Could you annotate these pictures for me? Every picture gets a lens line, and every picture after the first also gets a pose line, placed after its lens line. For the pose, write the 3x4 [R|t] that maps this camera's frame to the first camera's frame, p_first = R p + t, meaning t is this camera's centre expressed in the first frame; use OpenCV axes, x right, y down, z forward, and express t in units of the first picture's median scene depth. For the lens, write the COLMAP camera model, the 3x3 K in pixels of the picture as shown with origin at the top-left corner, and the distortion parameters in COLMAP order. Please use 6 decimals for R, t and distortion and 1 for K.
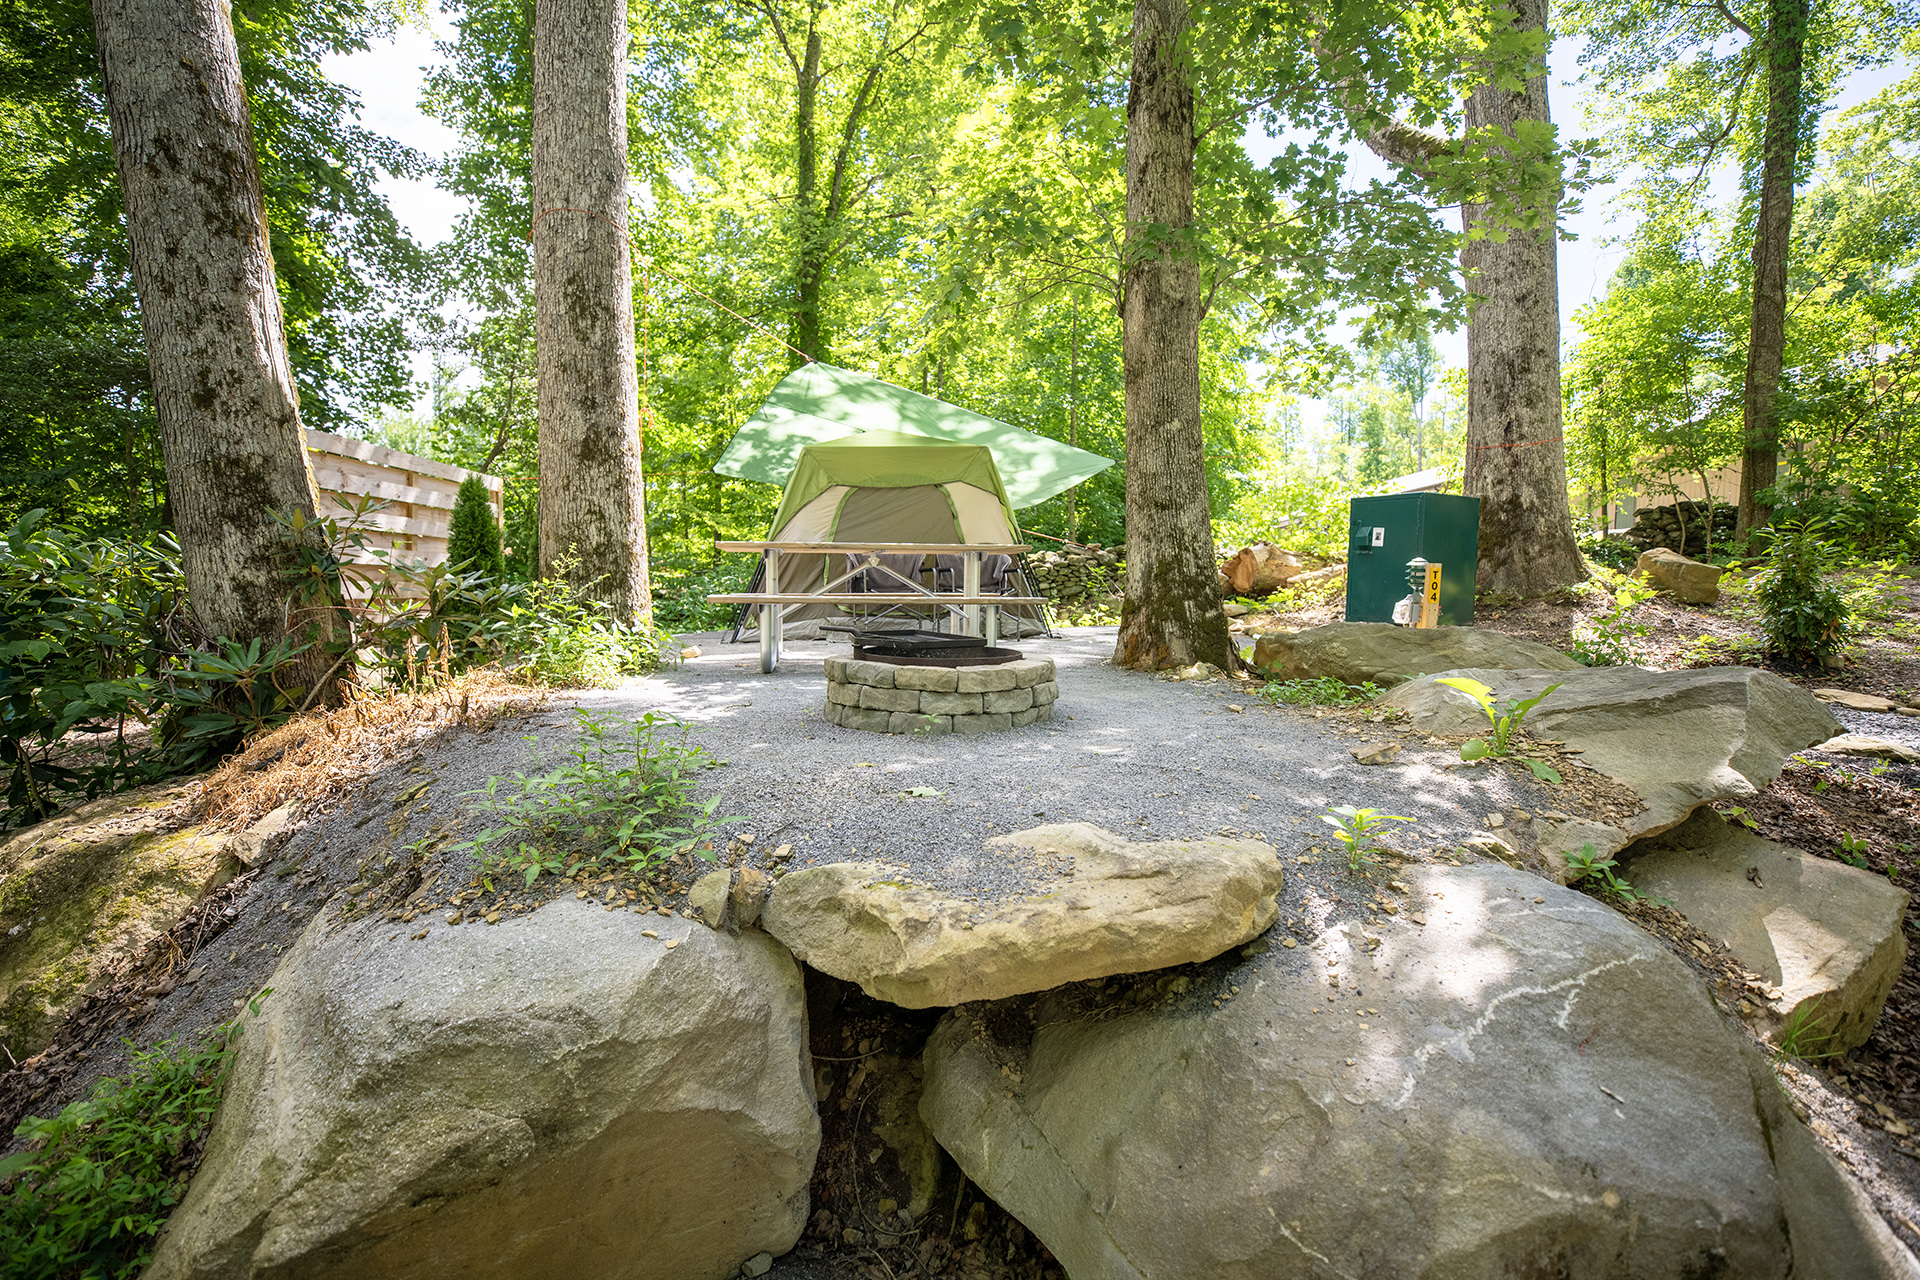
lens RADIAL K [[880.5, 0, 956.0], [0, 880.5, 641.8], [0, 0, 1]] dist [-0.051416, 0.014892]
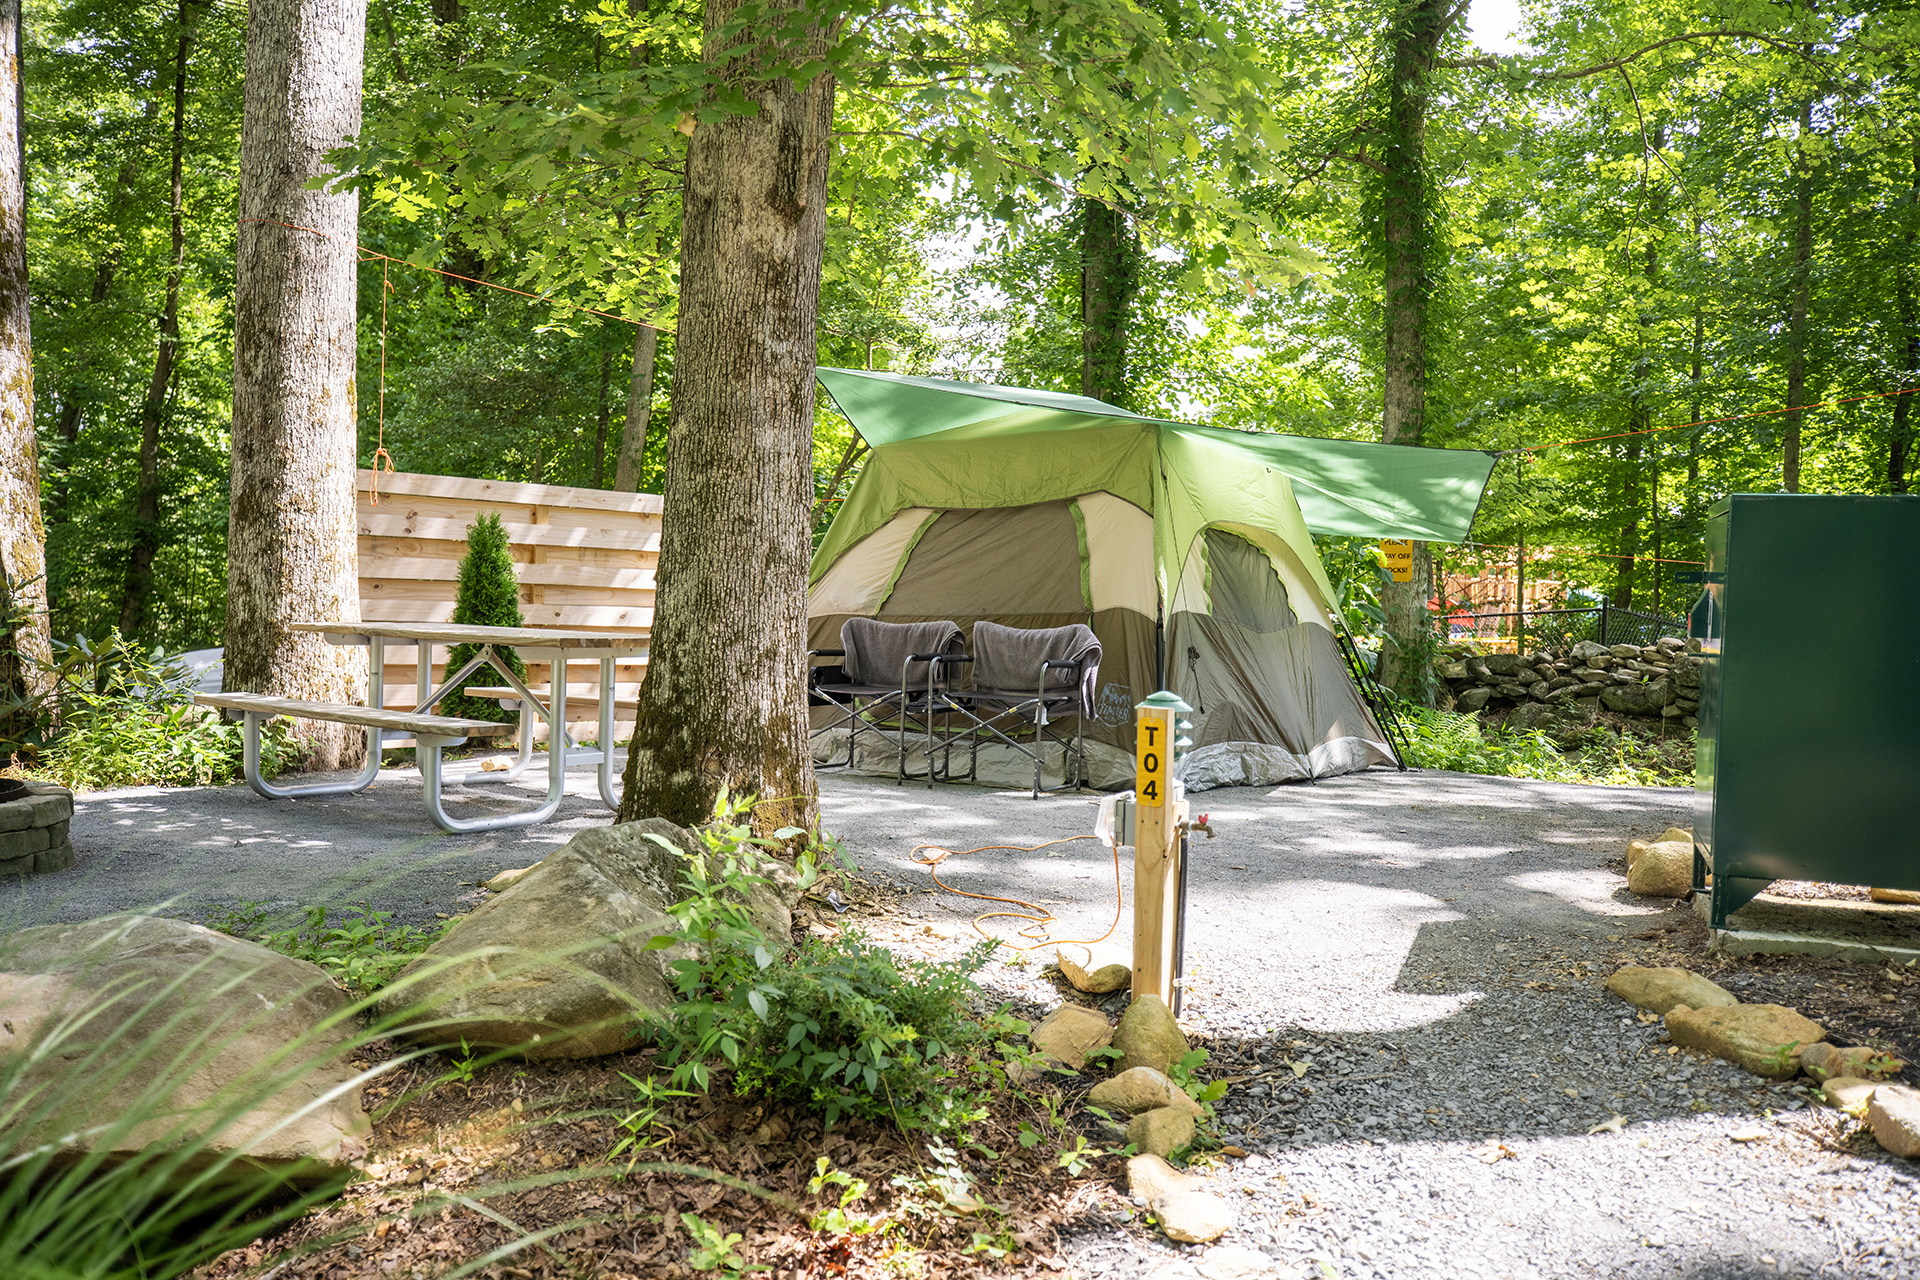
lens RADIAL K [[1616.0, 0, 960.0], [0, 1616.0, 640.0], [0, 0, 1]] dist [0.000044, 0.049314]
pose [[0.677849, 0.032318, -0.734491, 0.952129], [-0.073291, 0.997027, -0.023770, -0.088194], [0.731539, 0.069944, 0.678202, 0.377725]]
